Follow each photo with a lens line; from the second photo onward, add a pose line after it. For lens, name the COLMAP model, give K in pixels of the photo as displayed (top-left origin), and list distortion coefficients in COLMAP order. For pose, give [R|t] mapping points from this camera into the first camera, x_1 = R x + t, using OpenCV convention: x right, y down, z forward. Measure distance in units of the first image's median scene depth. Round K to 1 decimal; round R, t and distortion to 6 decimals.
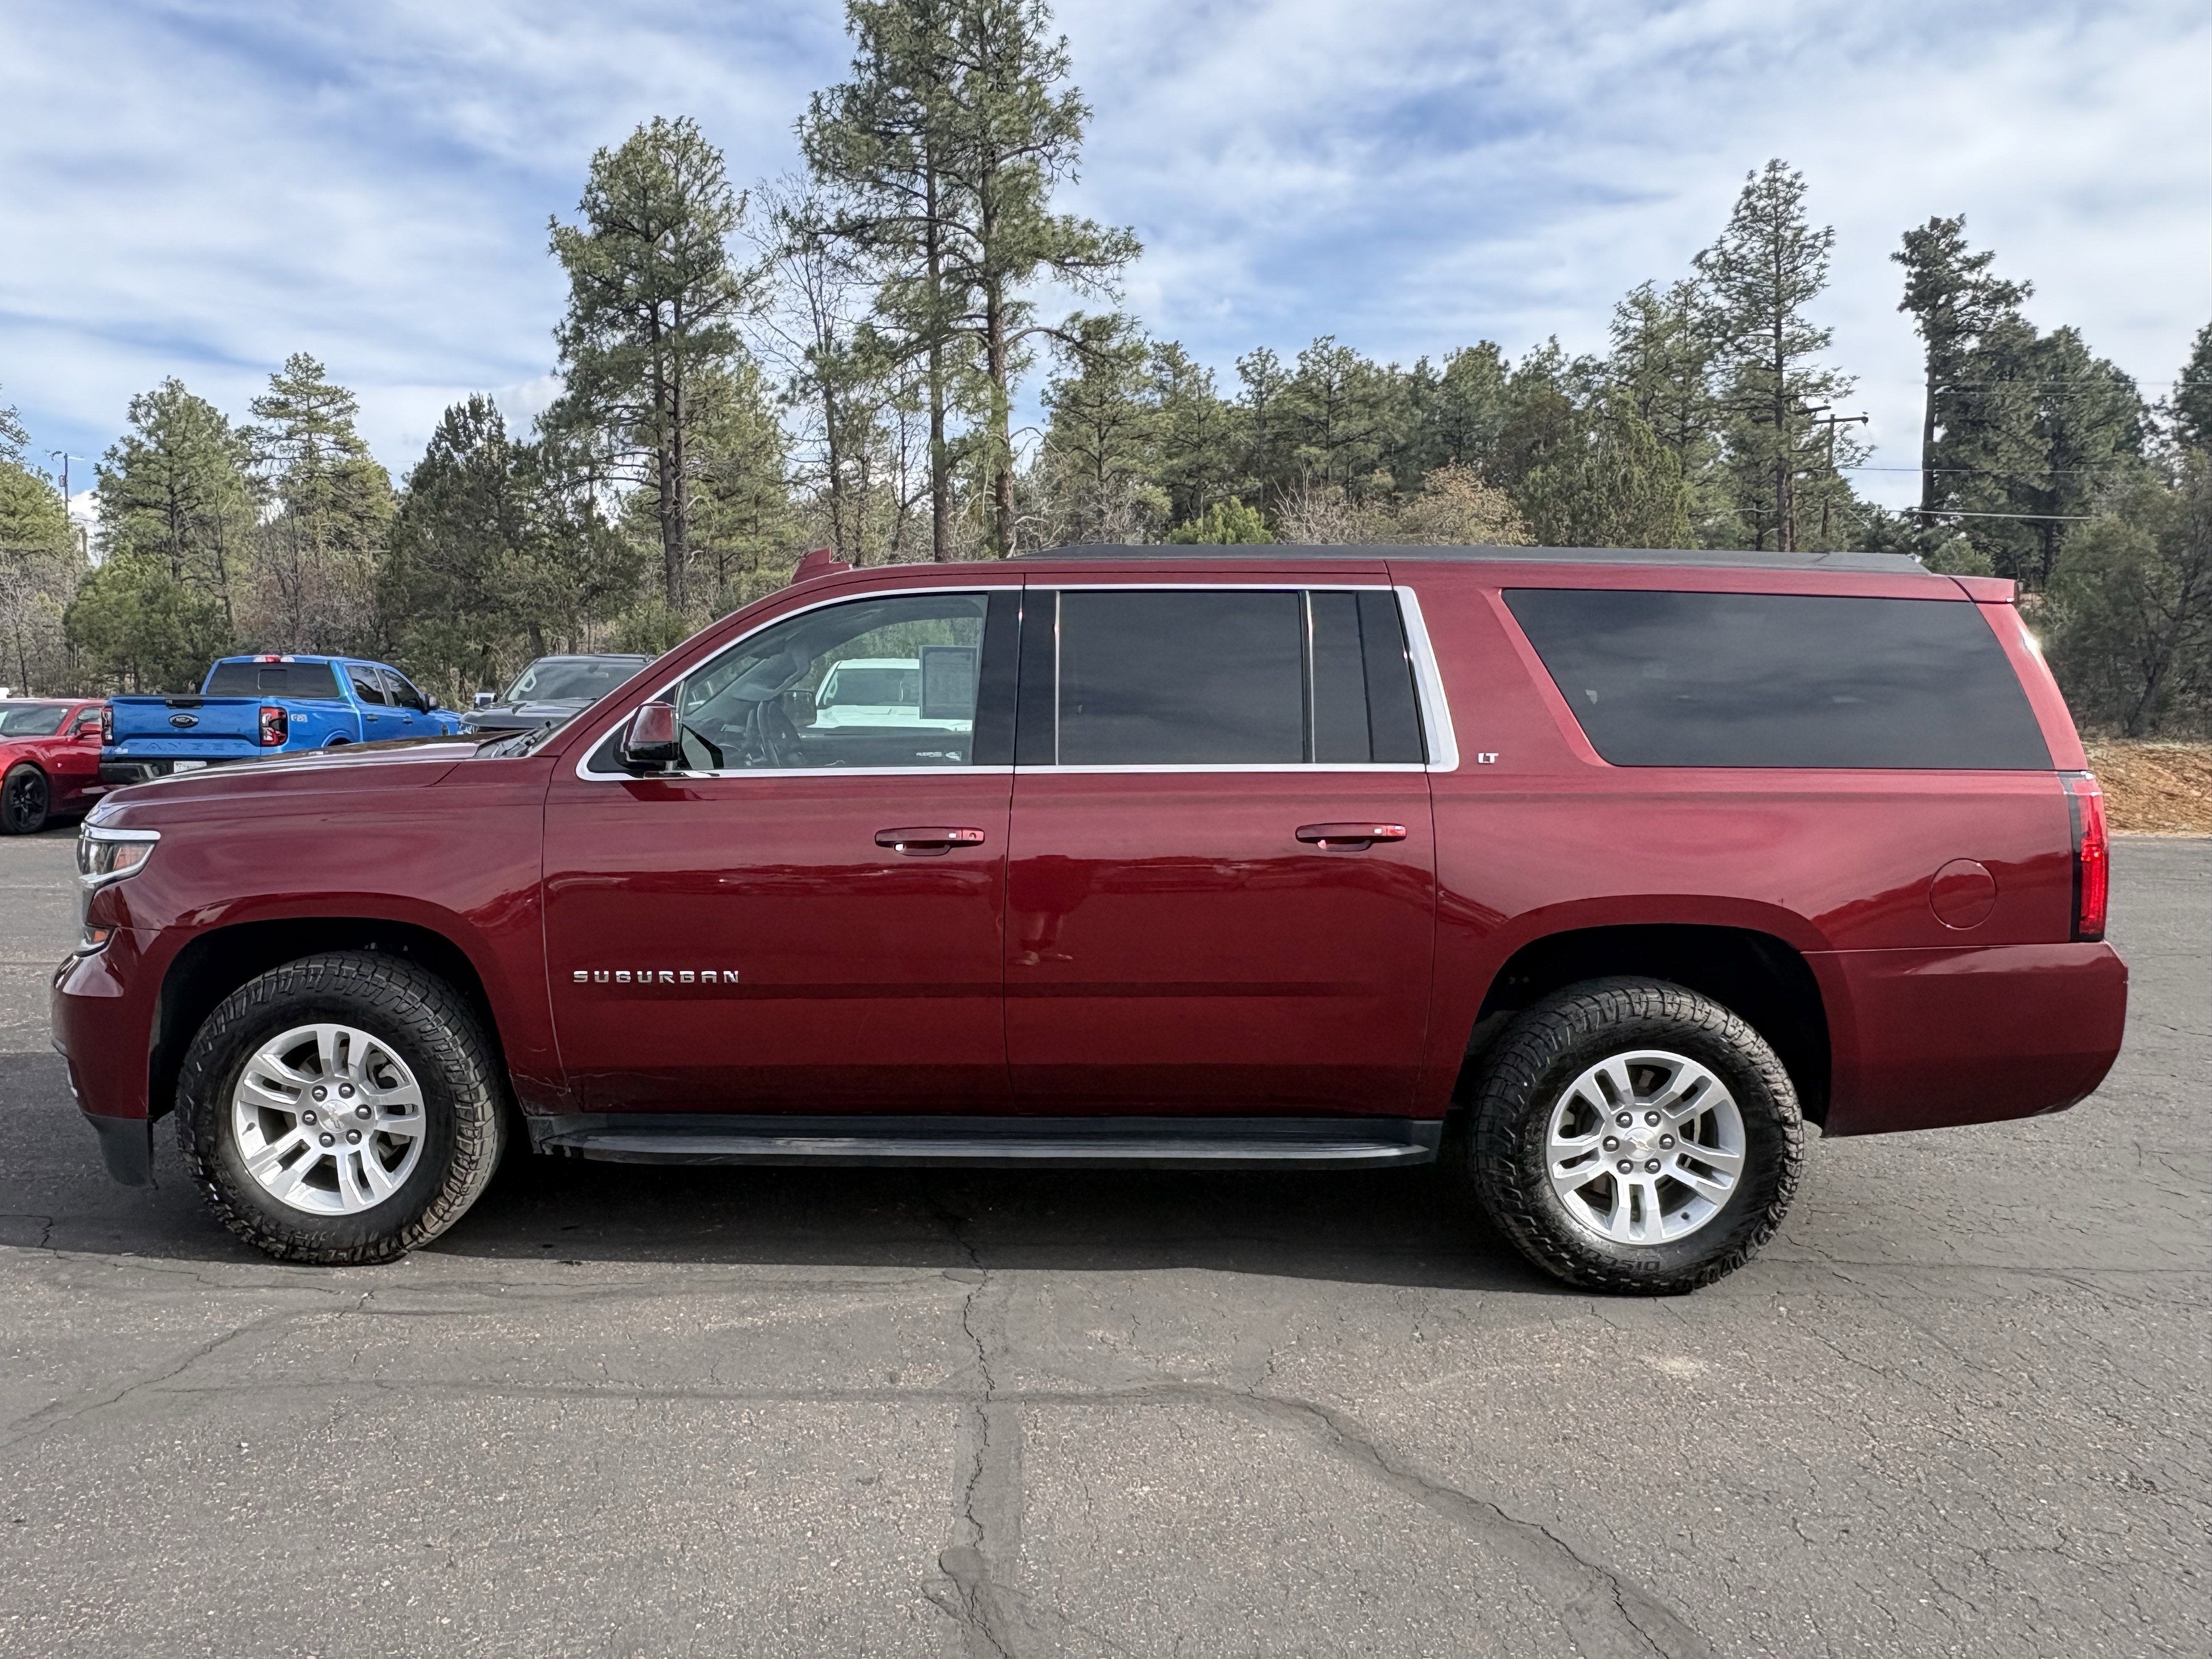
lens RADIAL K [[1670.7, 0, 1010.7], [0, 1670.7, 832.3], [0, 0, 1]] dist [-0.006043, 0.005141]
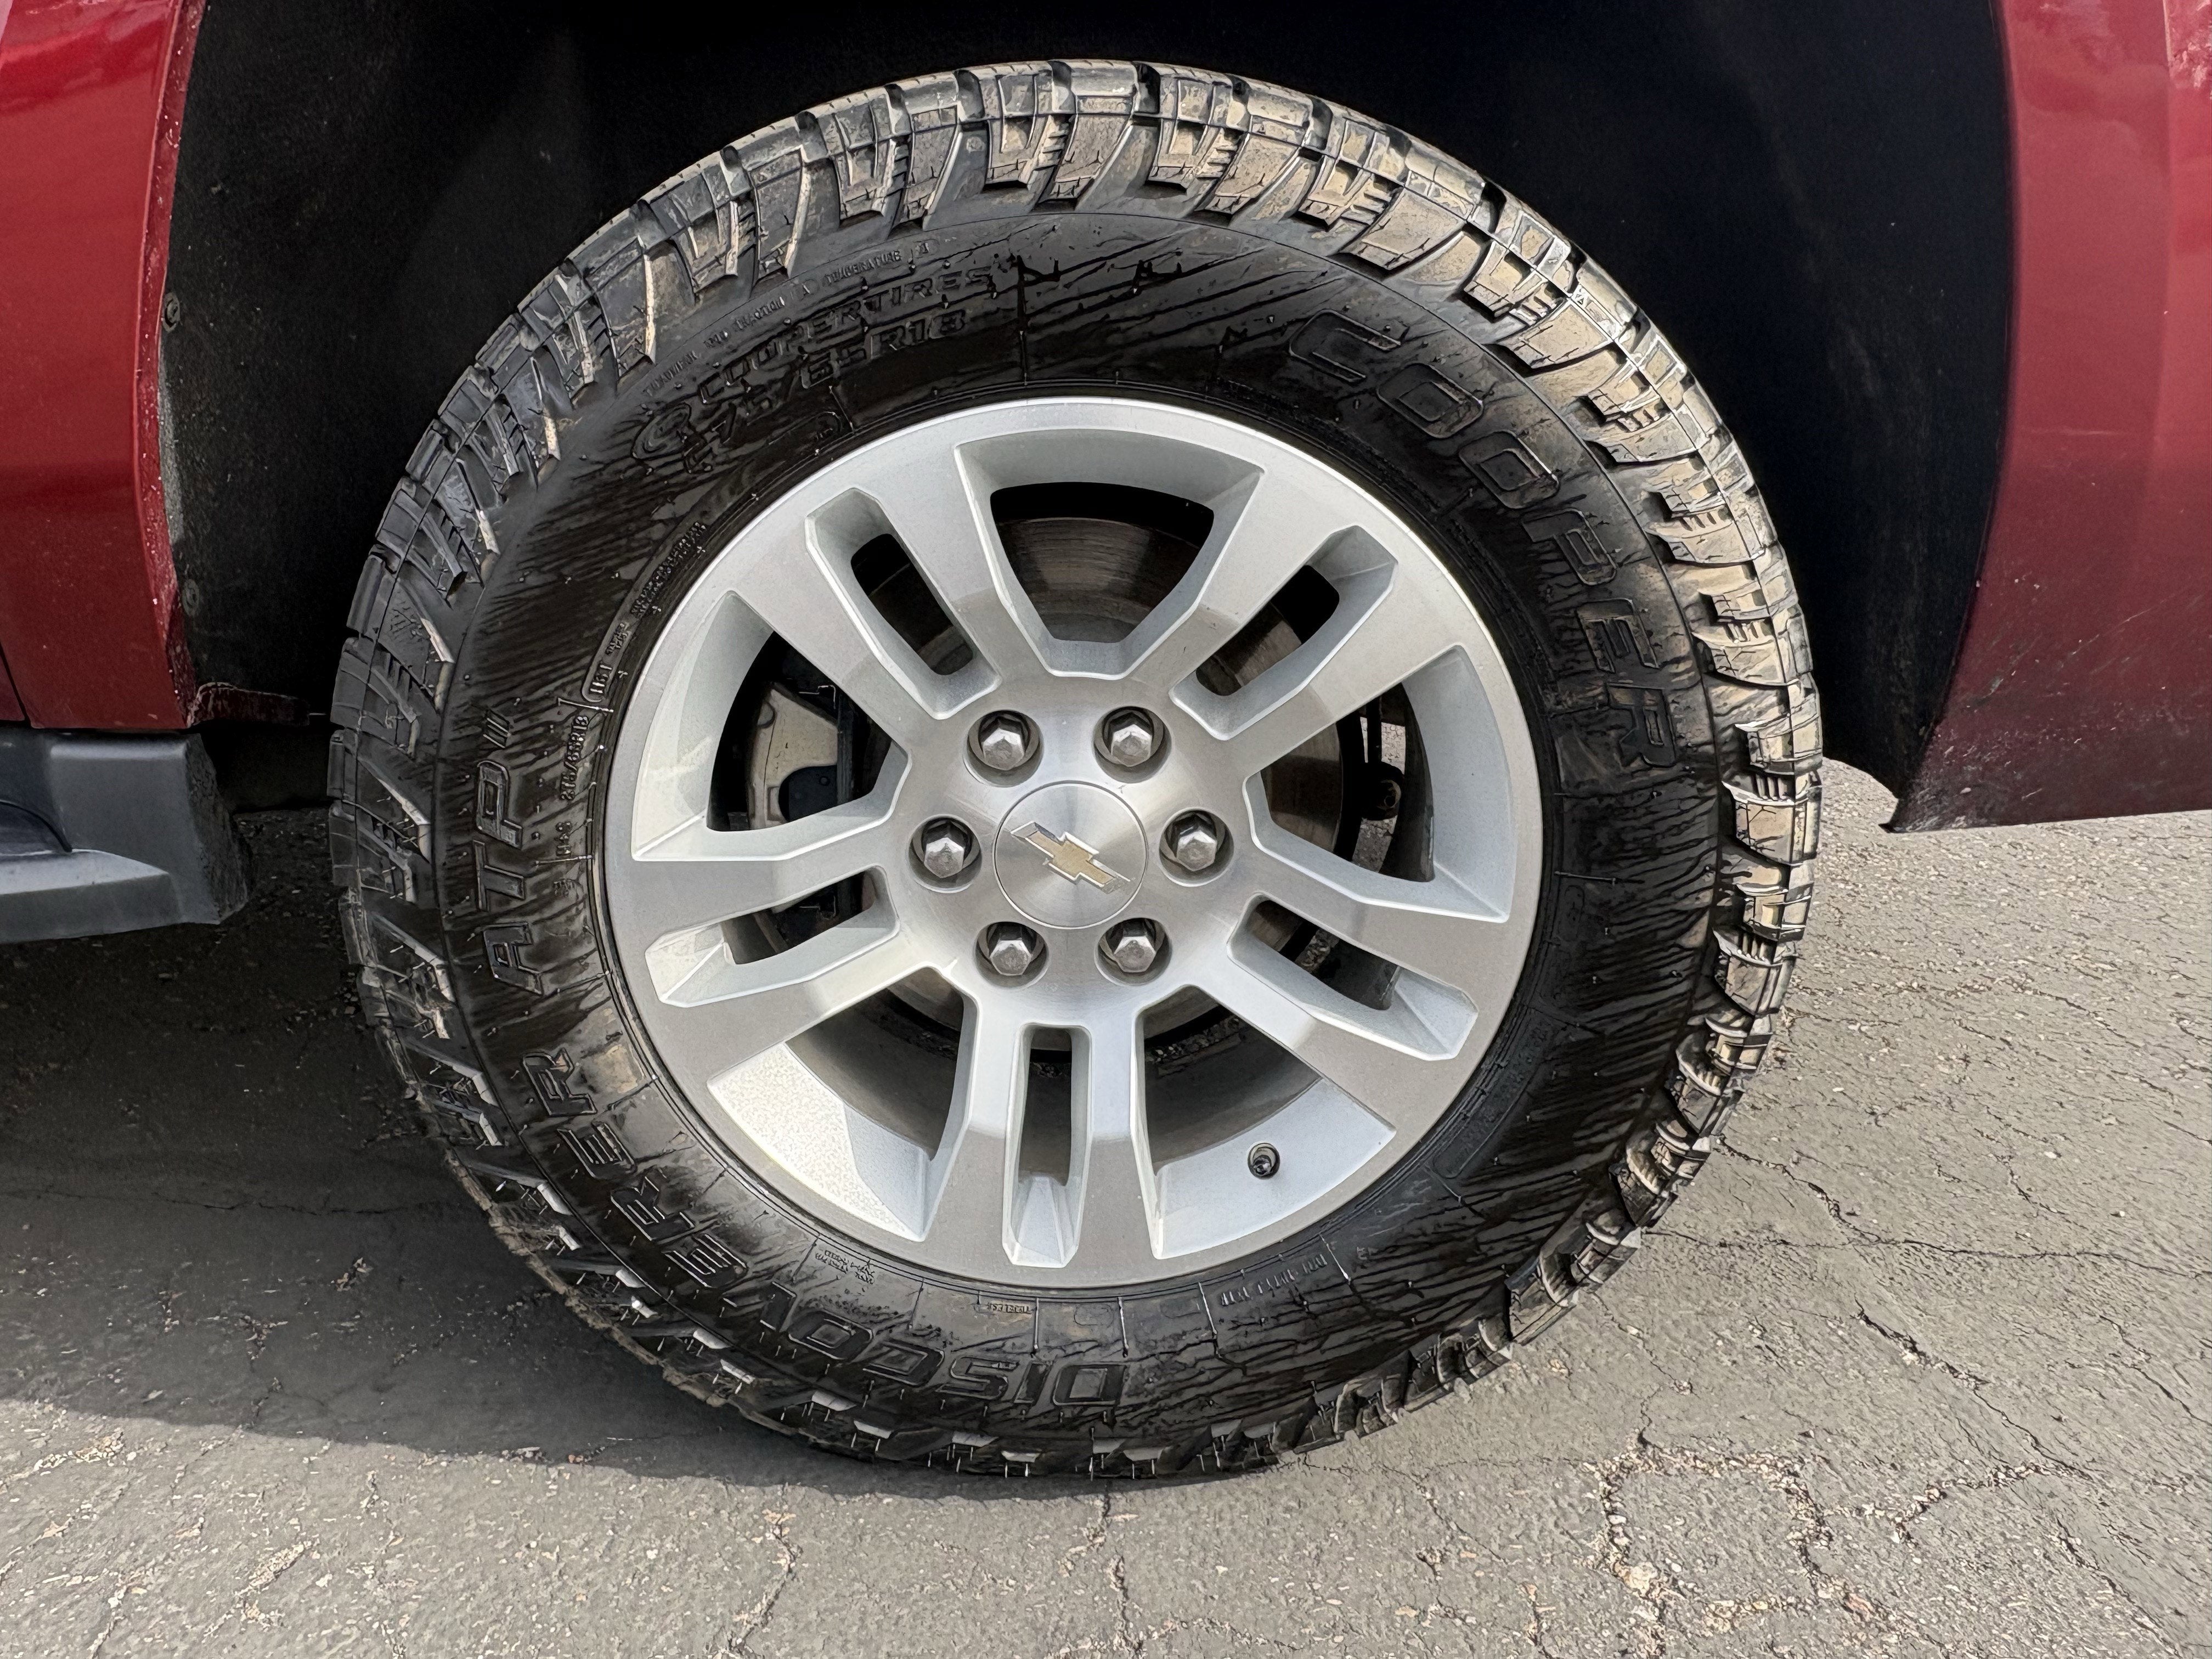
lens RADIAL K [[1670.7, 0, 1010.7], [0, 1670.7, 832.3], [0, 0, 1]] dist [-0.006043, 0.005141]
pose [[0.999895, 0.005284, 0.013507, 0.369496], [-0.007991, 0.977892, 0.208960, 0.139431], [-0.012104, -0.209046, 0.977831, 0.793274]]
